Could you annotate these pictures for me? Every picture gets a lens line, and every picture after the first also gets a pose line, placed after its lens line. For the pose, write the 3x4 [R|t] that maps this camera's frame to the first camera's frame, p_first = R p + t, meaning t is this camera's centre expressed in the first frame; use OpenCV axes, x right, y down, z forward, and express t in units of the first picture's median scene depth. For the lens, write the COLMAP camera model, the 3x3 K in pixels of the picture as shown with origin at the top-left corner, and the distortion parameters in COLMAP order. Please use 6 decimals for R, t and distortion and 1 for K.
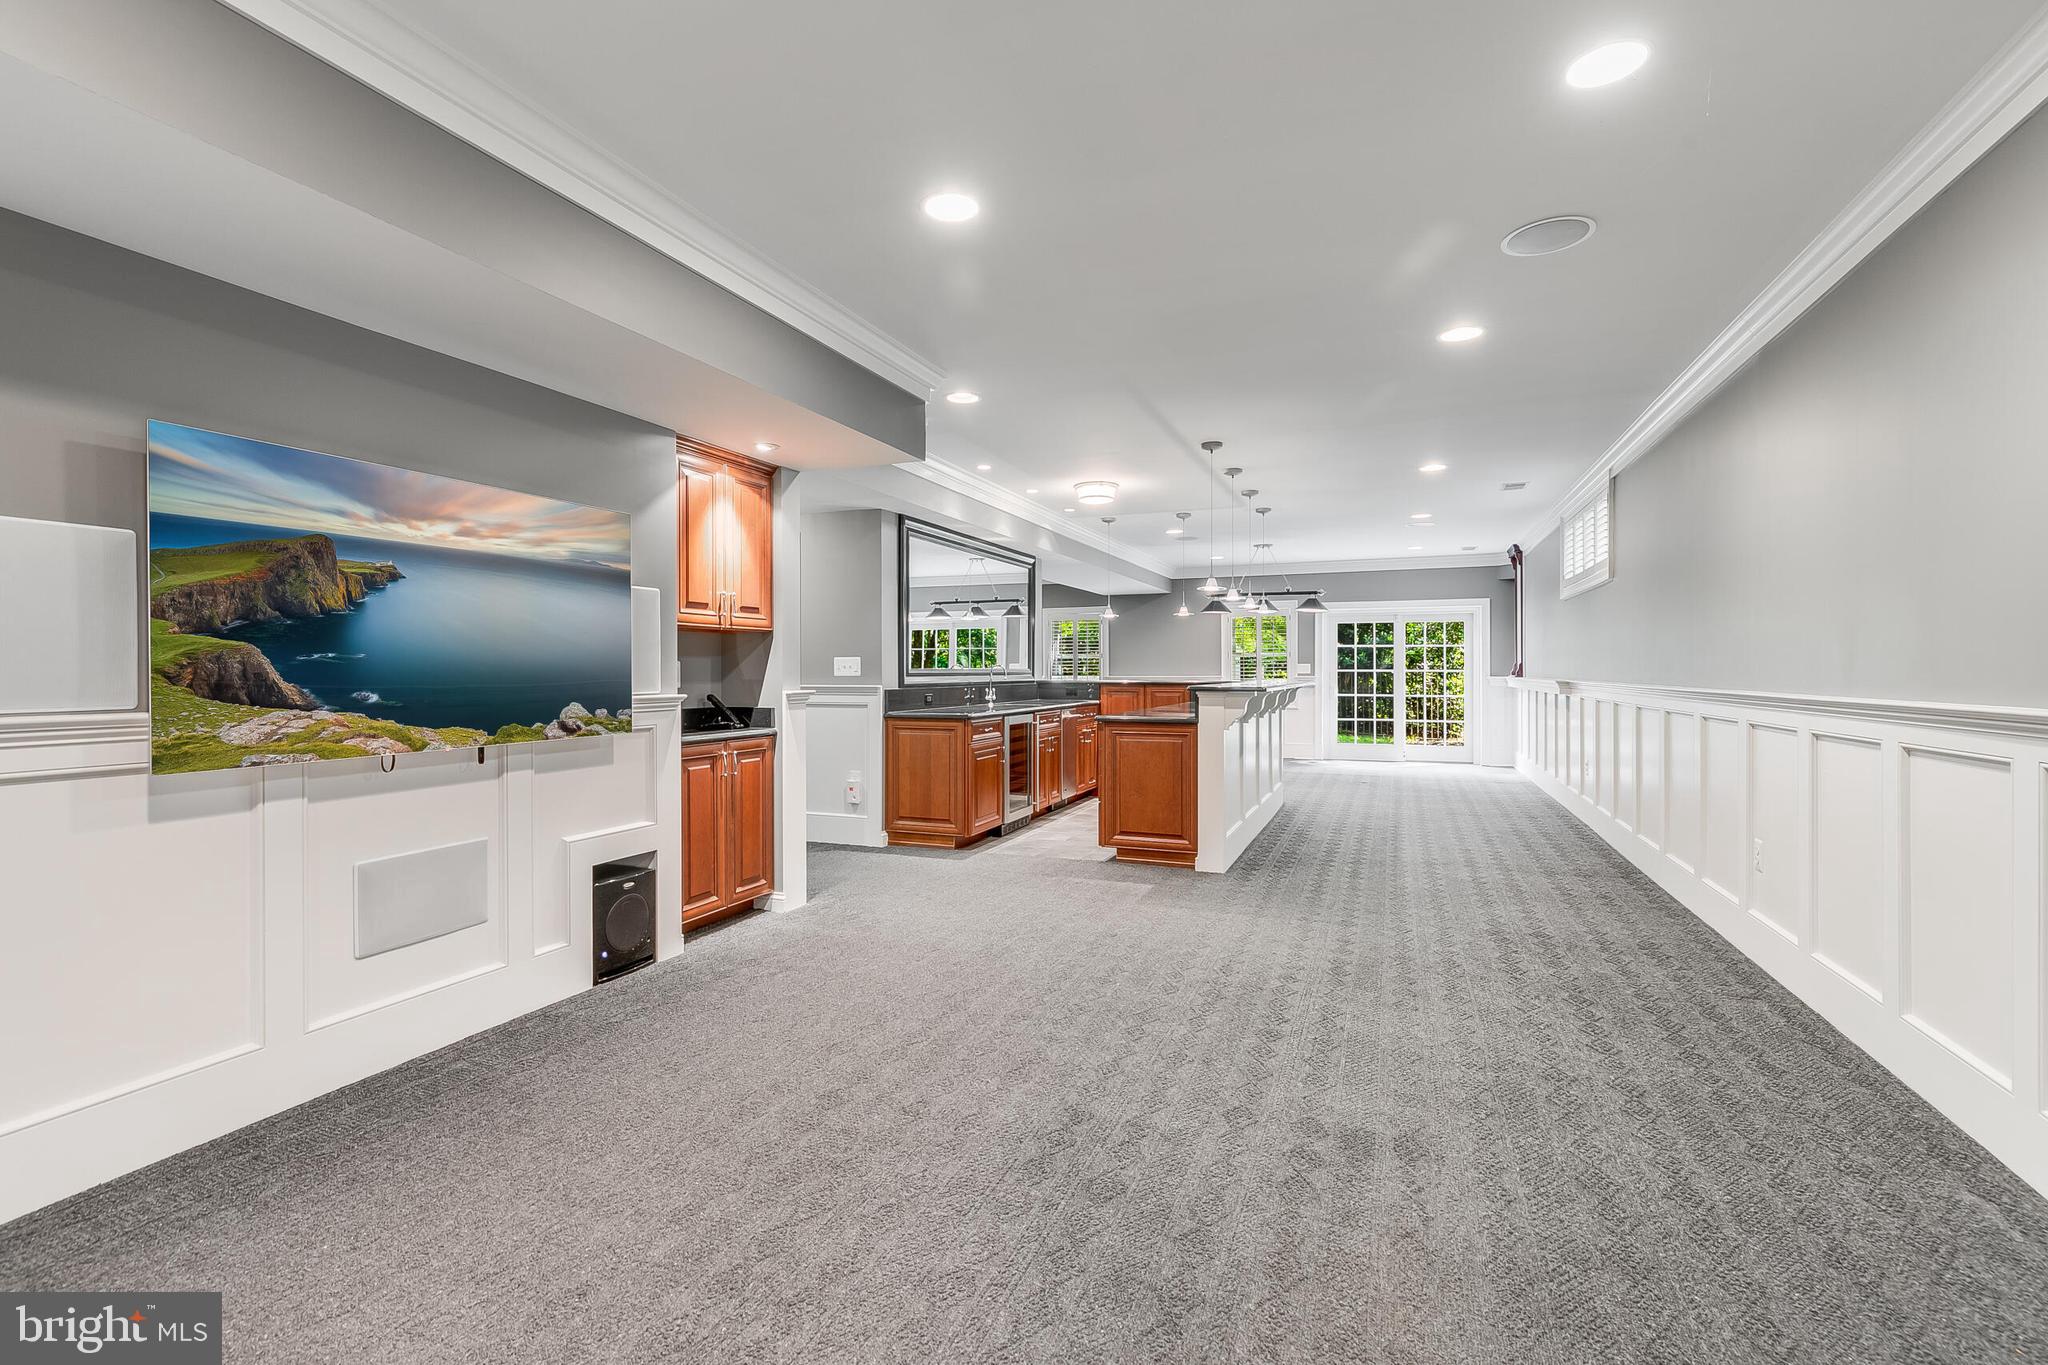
lens RADIAL K [[908.6, 0, 1081.4], [0, 908.6, 676.9], [0, 0, 1]] dist [-0.000576, -0.000142]
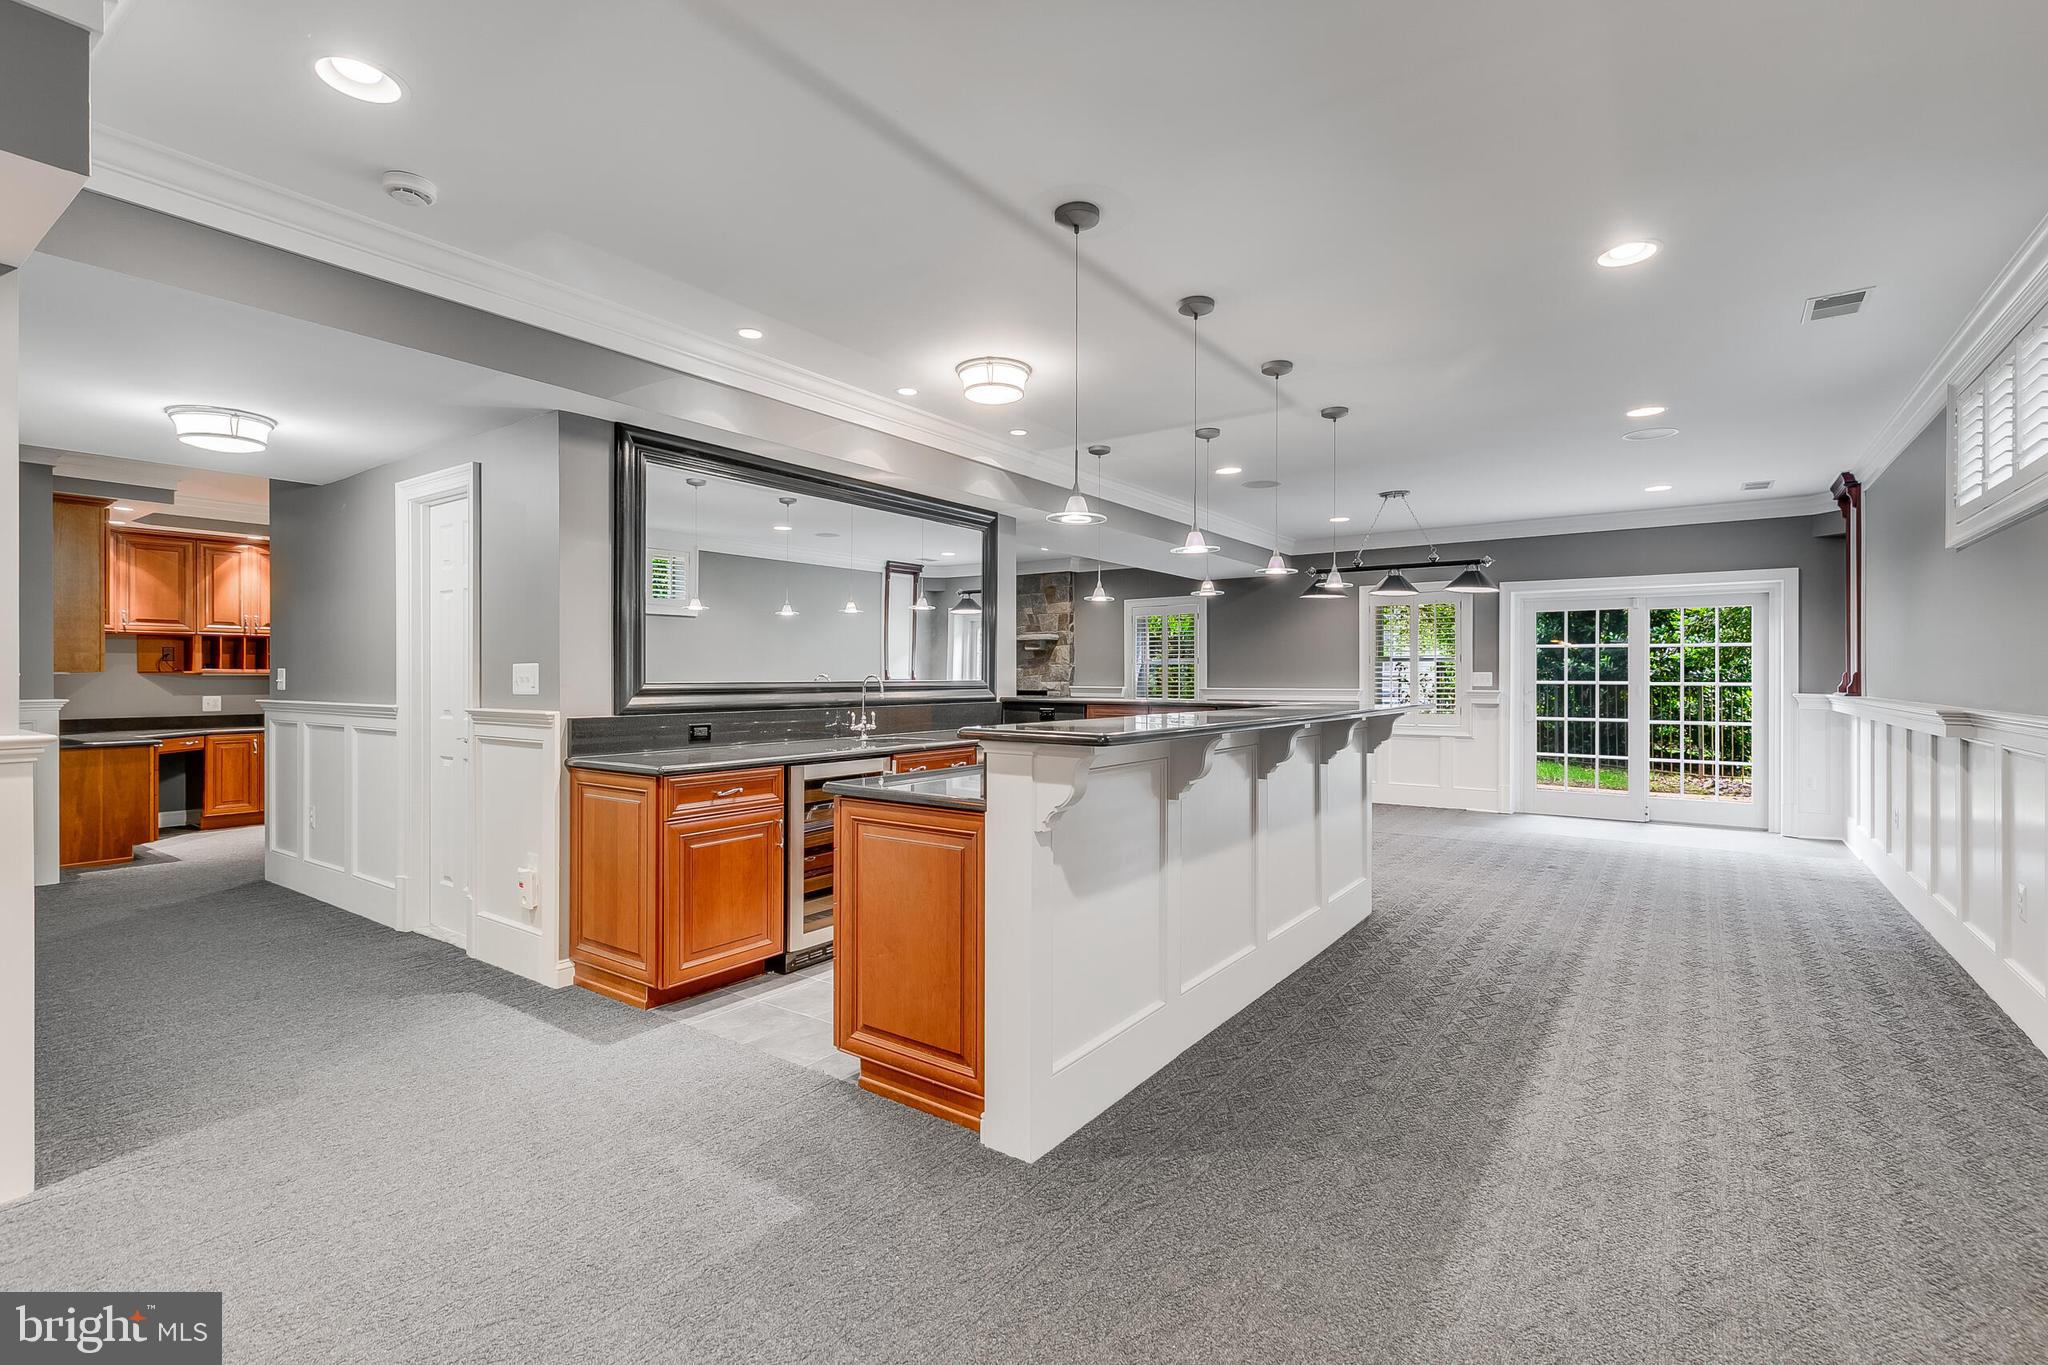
lens RADIAL K [[908.6, 0, 1081.4], [0, 908.6, 676.9], [0, 0, 1]] dist [-0.000576, -0.000142]
pose [[0.966638, 0.003961, -0.256116, 0.177736], [-0.005477, 0.999971, -0.005205, -0.008060], [0.256088, 0.006434, 0.966632, 0.361283]]
